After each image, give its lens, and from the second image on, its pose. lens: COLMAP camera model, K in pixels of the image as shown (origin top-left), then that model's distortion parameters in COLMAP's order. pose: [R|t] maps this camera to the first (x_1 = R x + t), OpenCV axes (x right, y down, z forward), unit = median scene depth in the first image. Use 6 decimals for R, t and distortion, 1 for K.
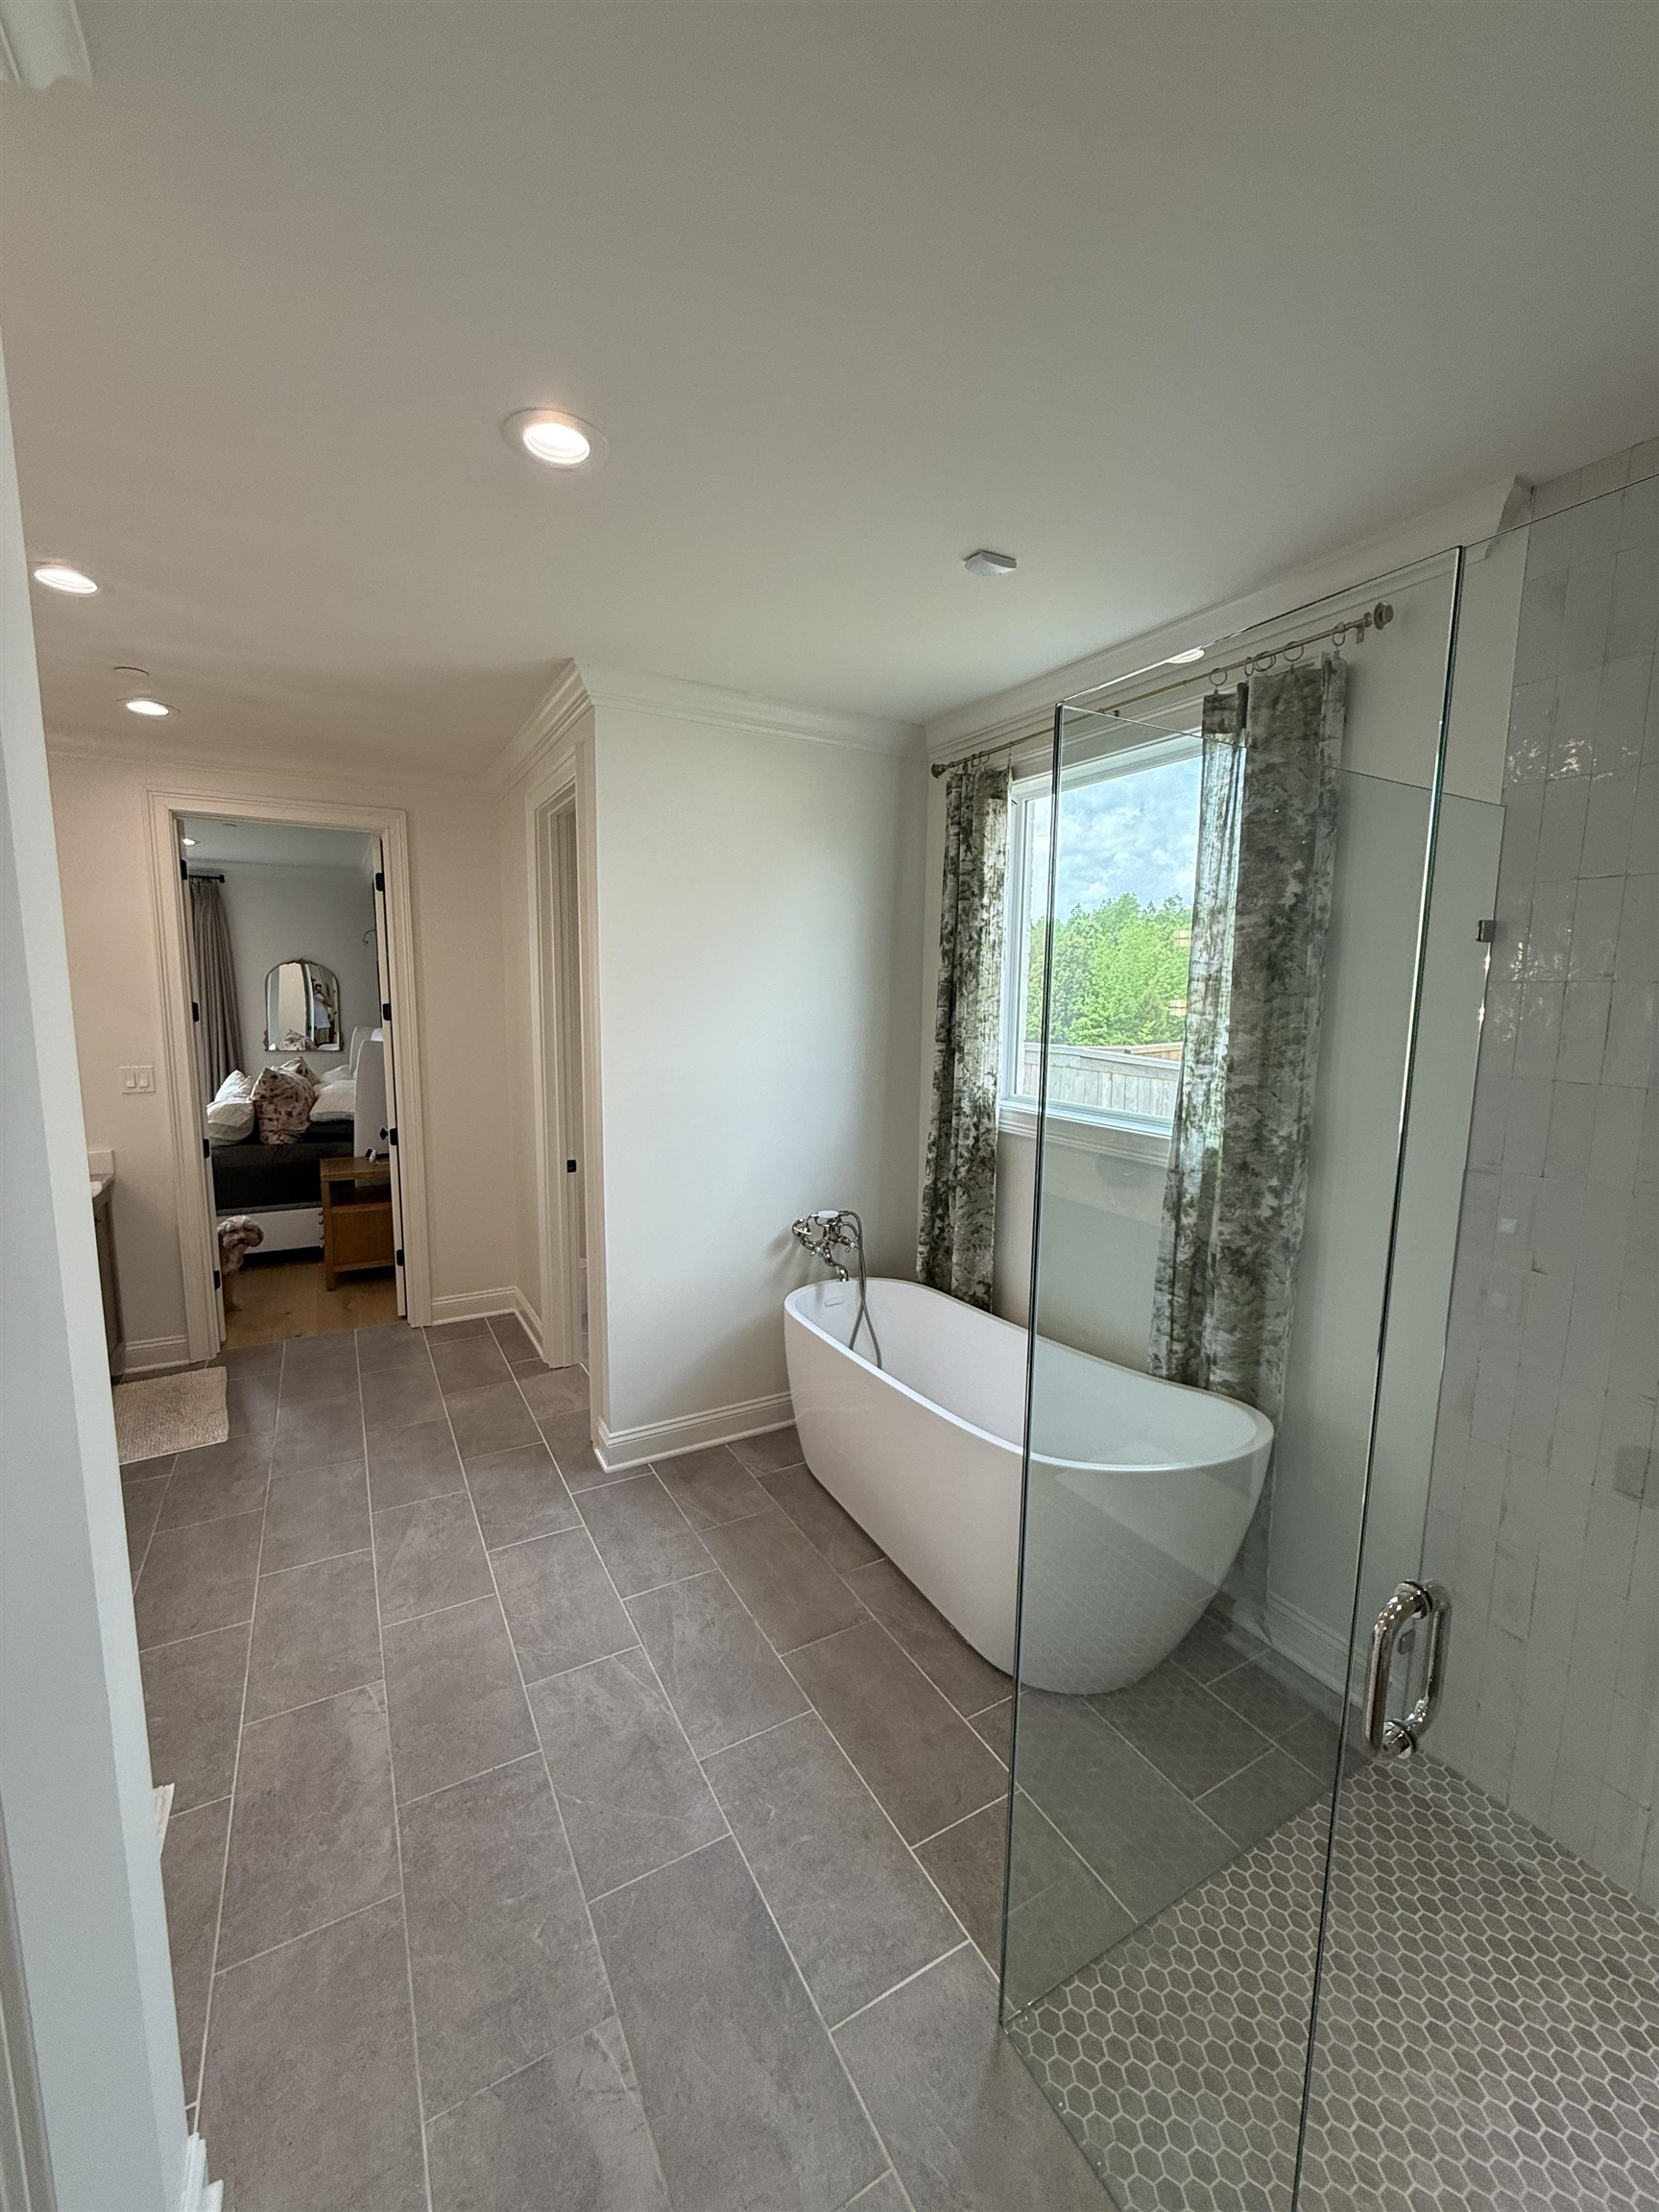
lens RADIAL K [[887.2, 0, 833.6], [0, 887.2, 1113.5], [0, 0, 1]] dist [0.000263, 0.000140]
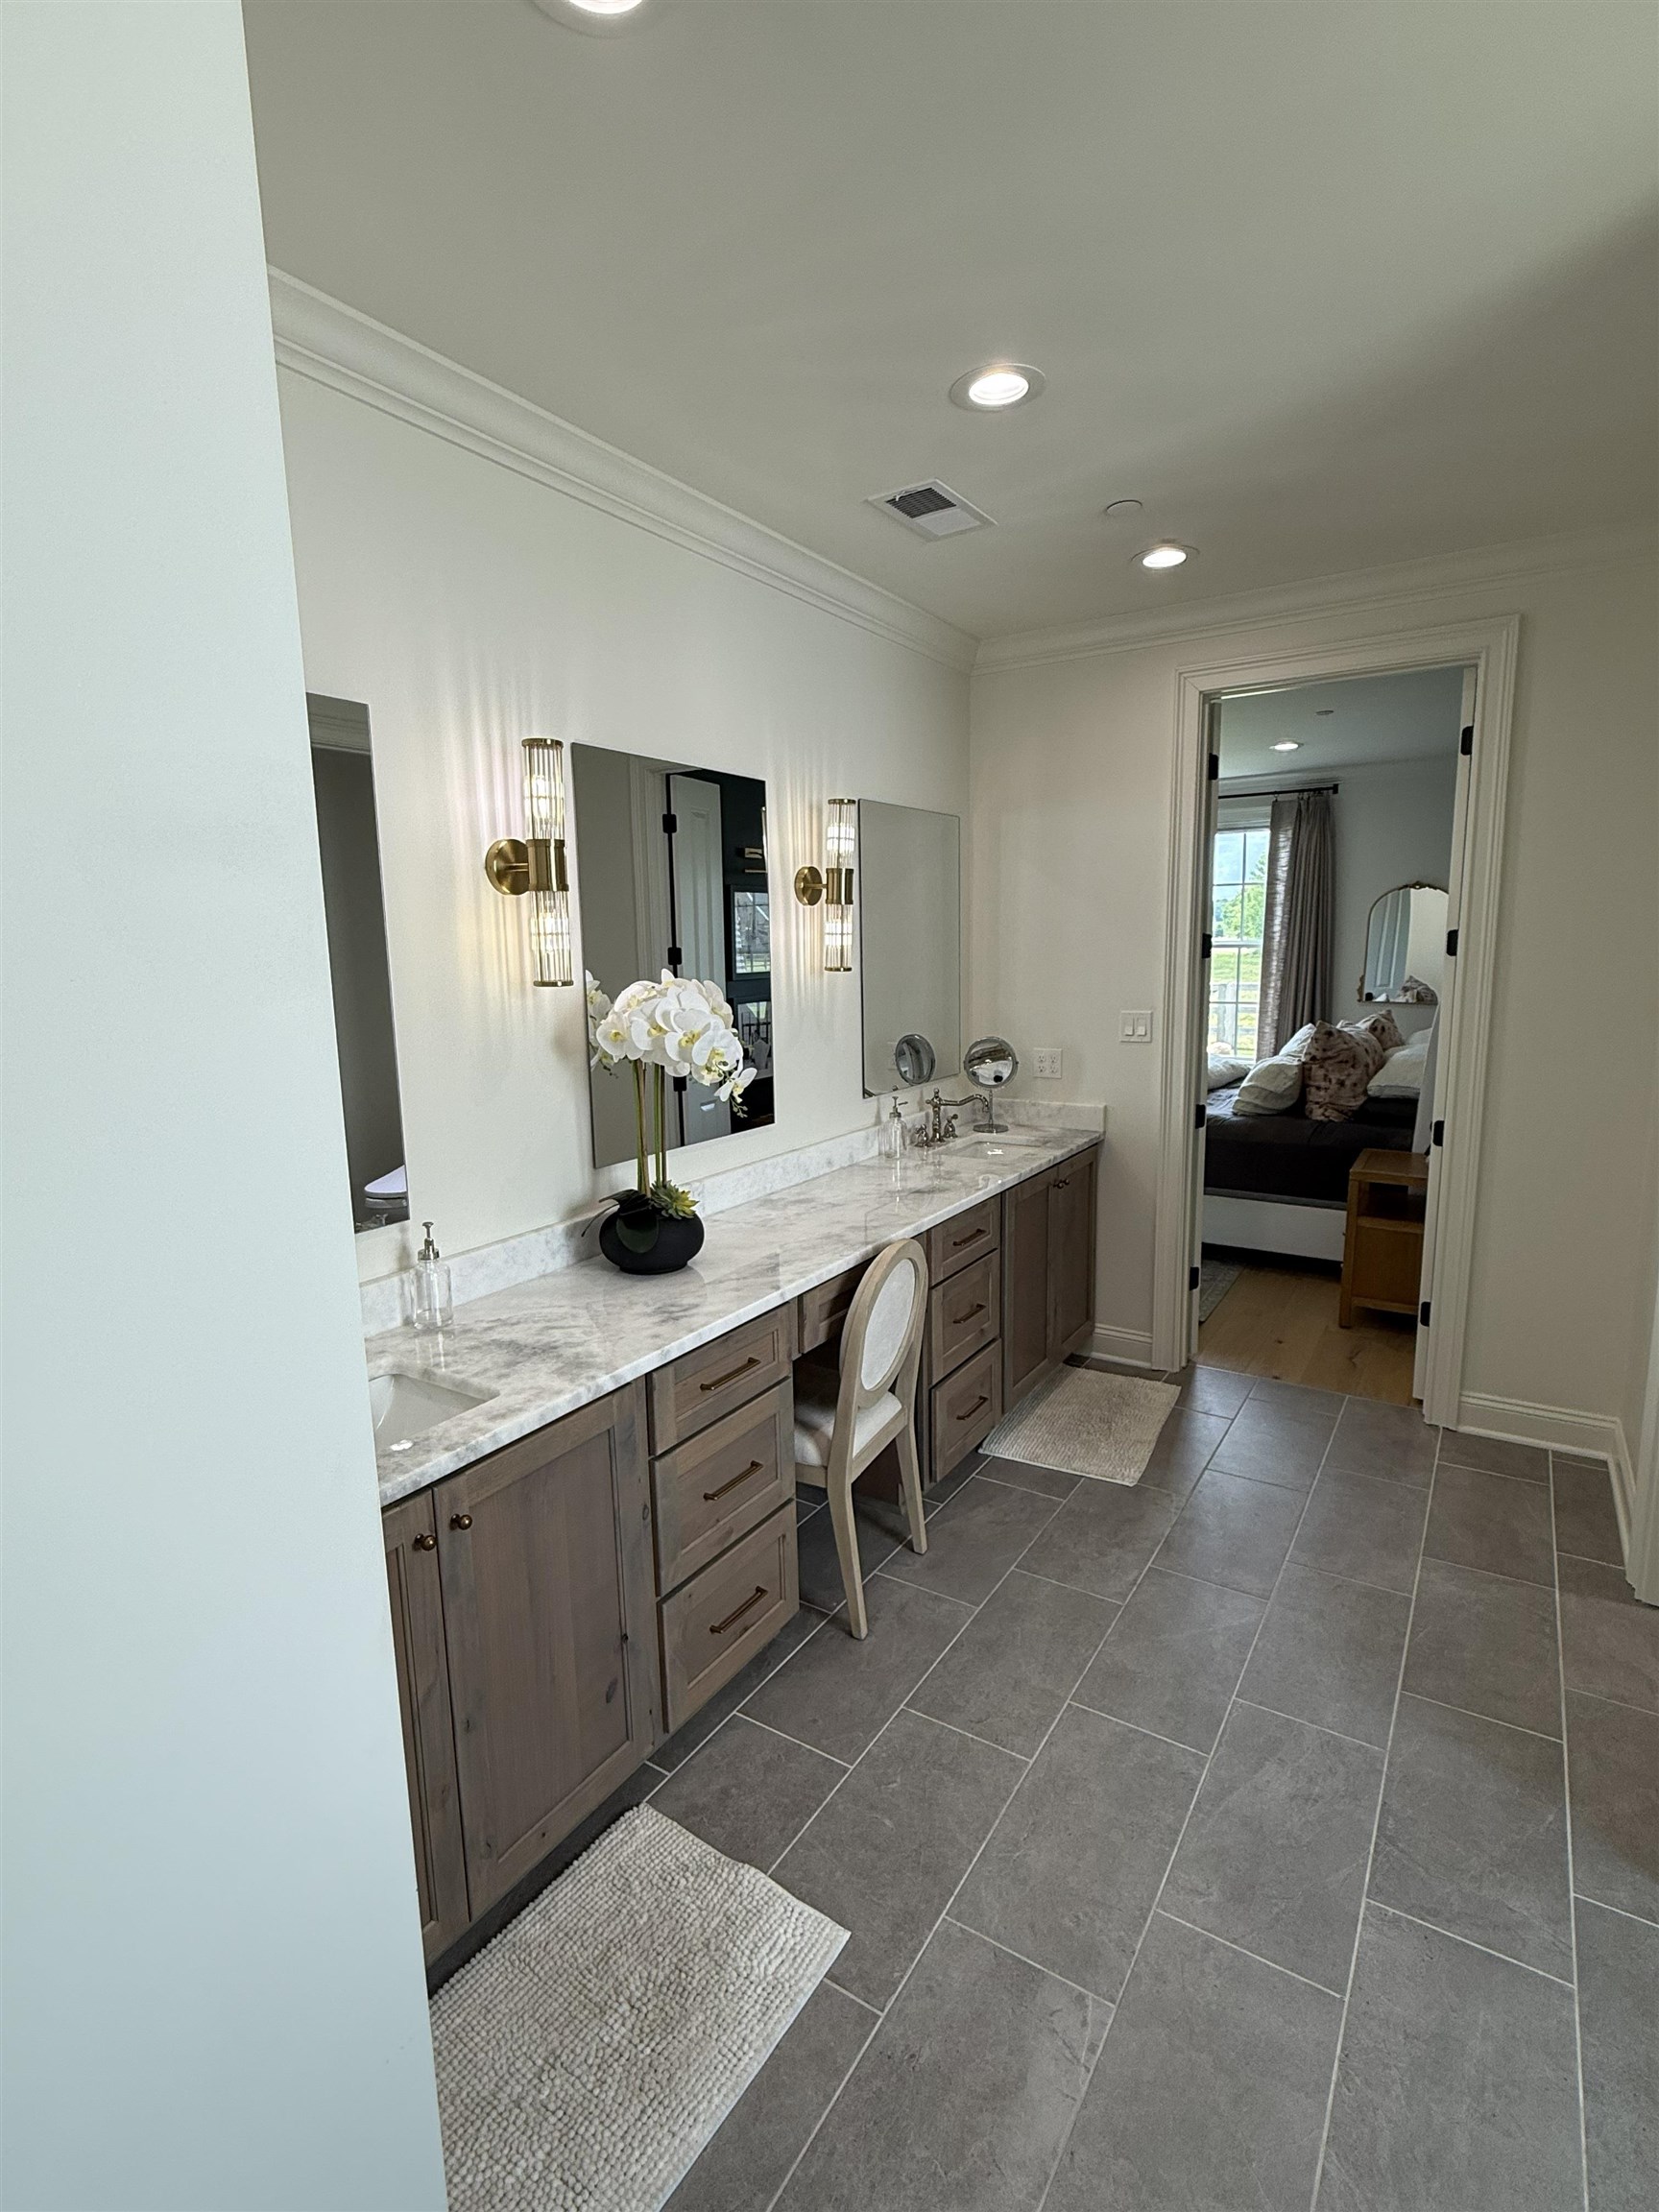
lens RADIAL K [[1064.2, 0, 826.1], [0, 1064.2, 1113.9], [0, 0, 1]] dist [-0.000819, -0.000528]
pose [[0.458751, 0.120576, -0.880346, -0.012868], [-0.094635, 0.991745, 0.086519, -0.015554], [0.883511, 0.043621, 0.466375, 0.270900]]
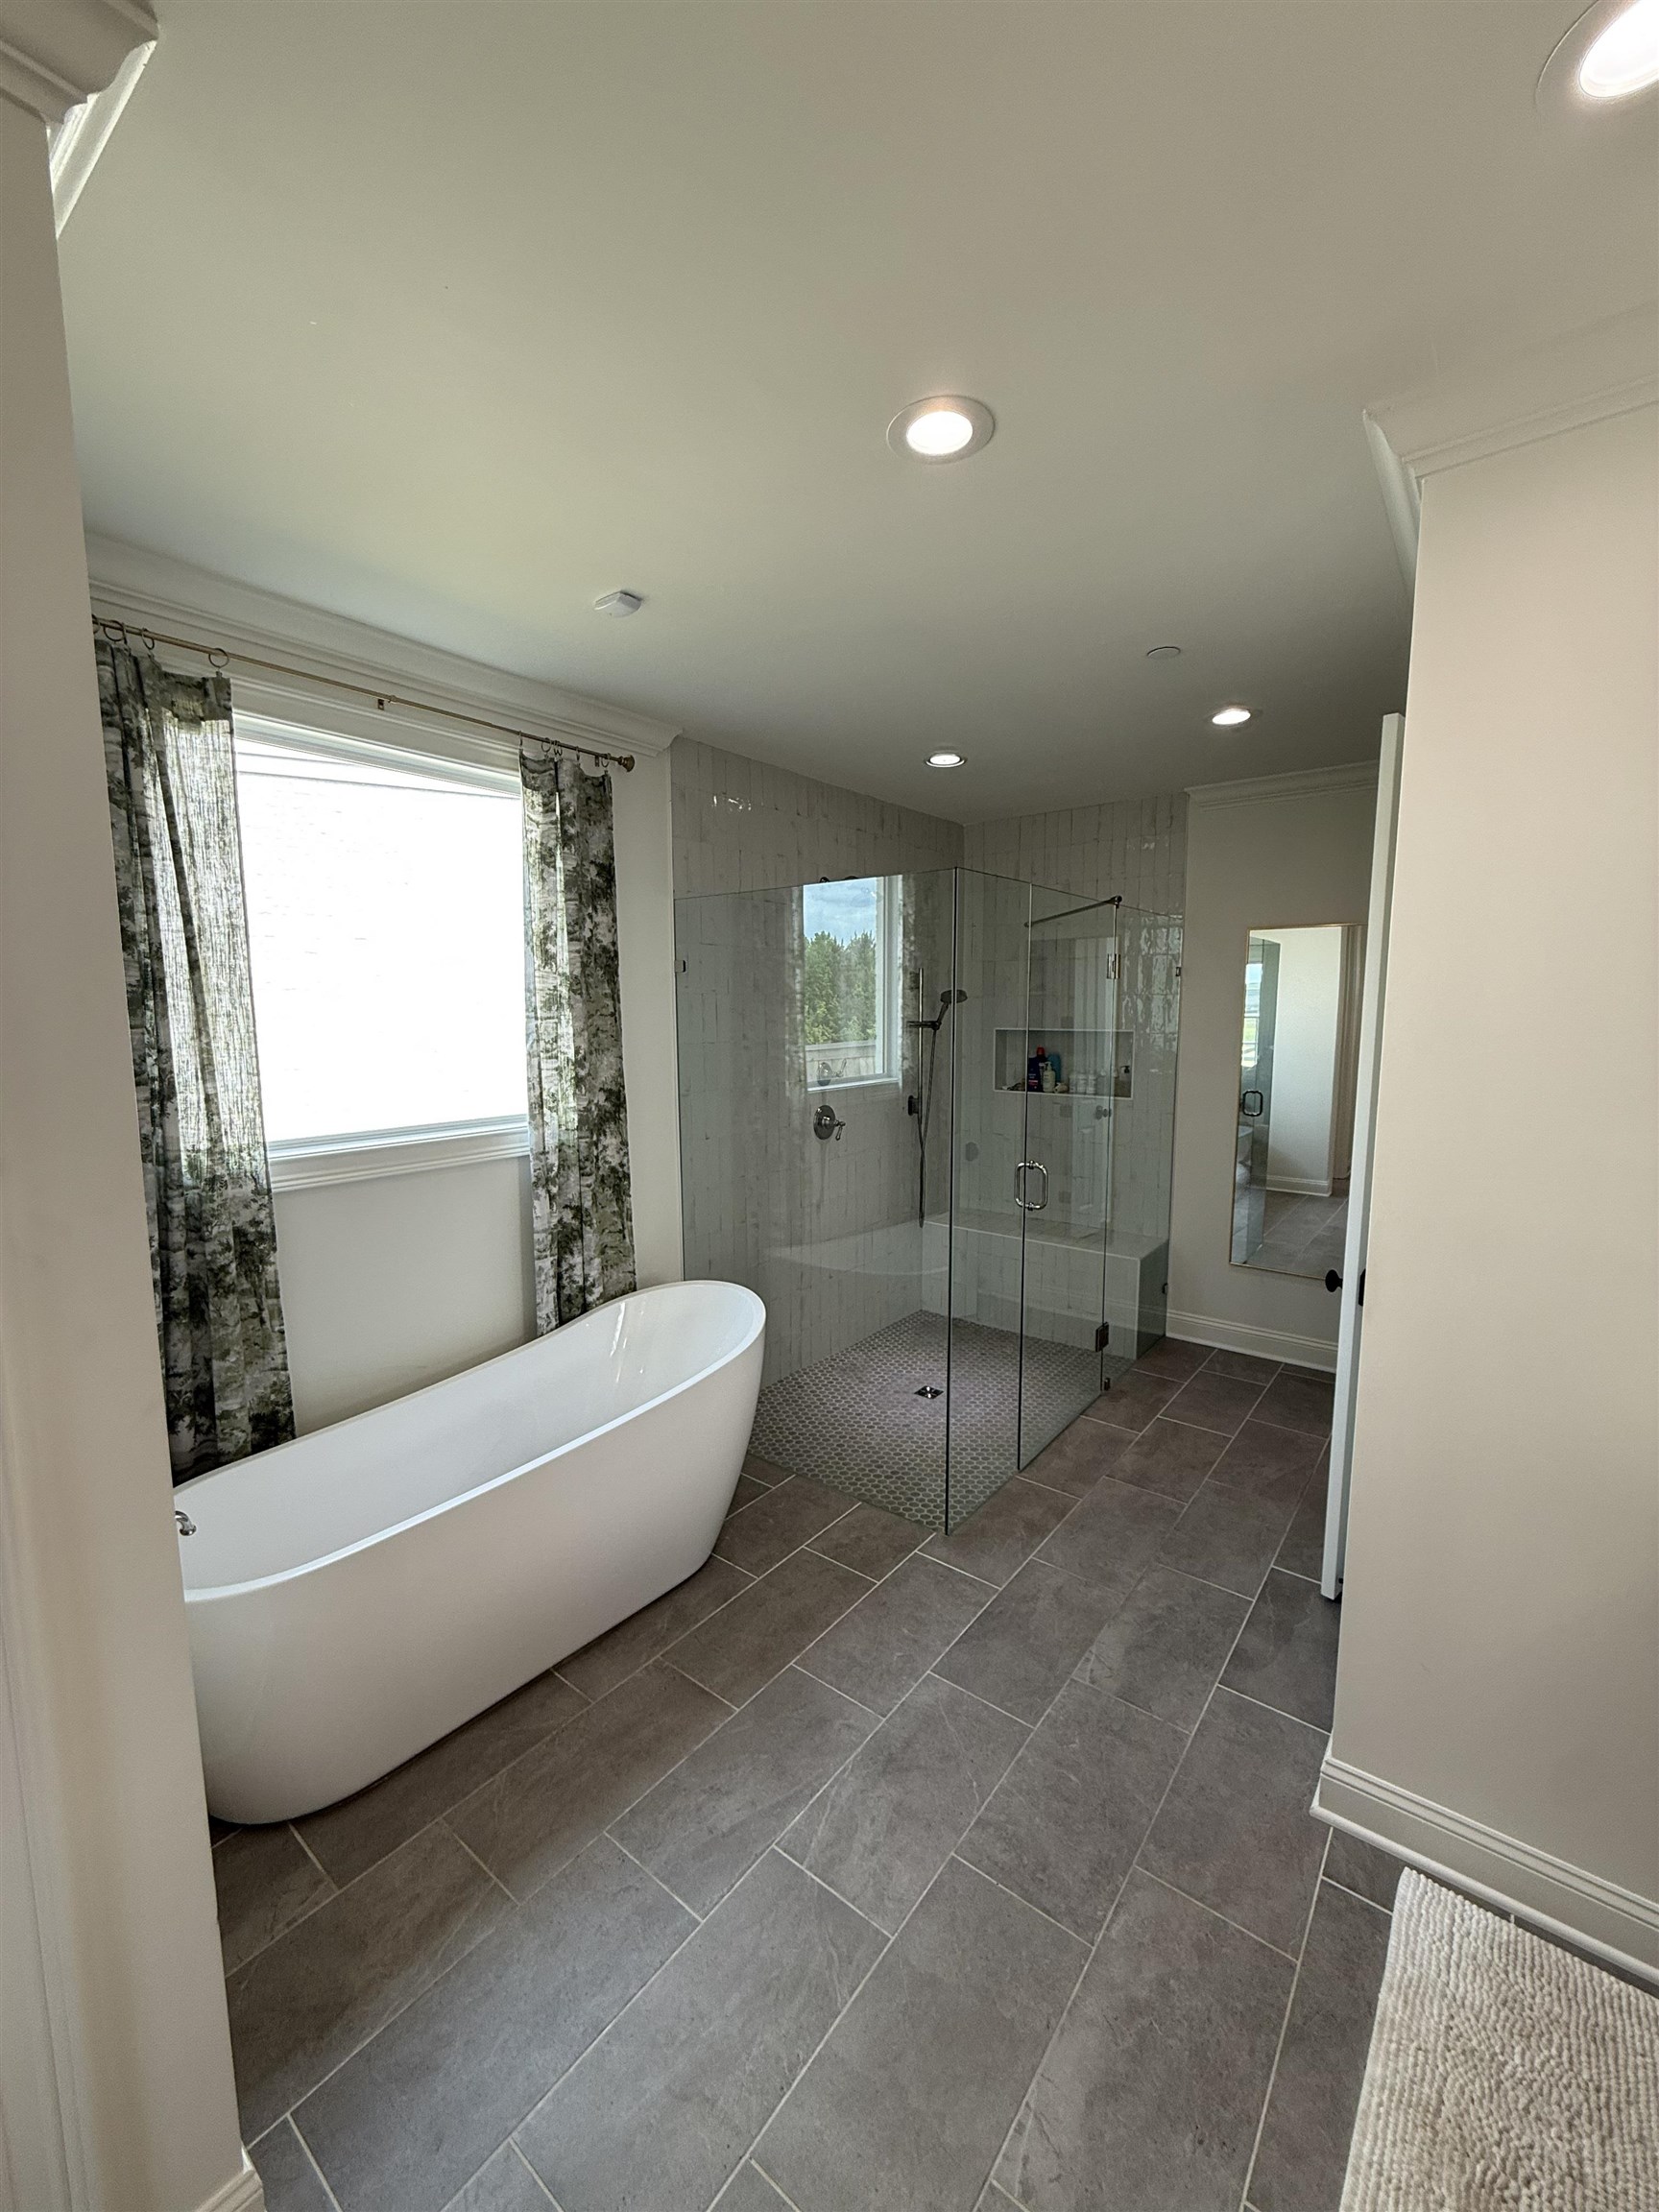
lens RADIAL K [[887.2, 0, 833.6], [0, 887.2, 1113.5], [0, 0, 1]] dist [0.000263, 0.000140]
pose [[-0.384067, -0.122438, 0.915151, -0.554761], [0.127793, 0.974580, 0.184020, -0.101631], [-0.914419, 0.187626, -0.358657, 0.709286]]
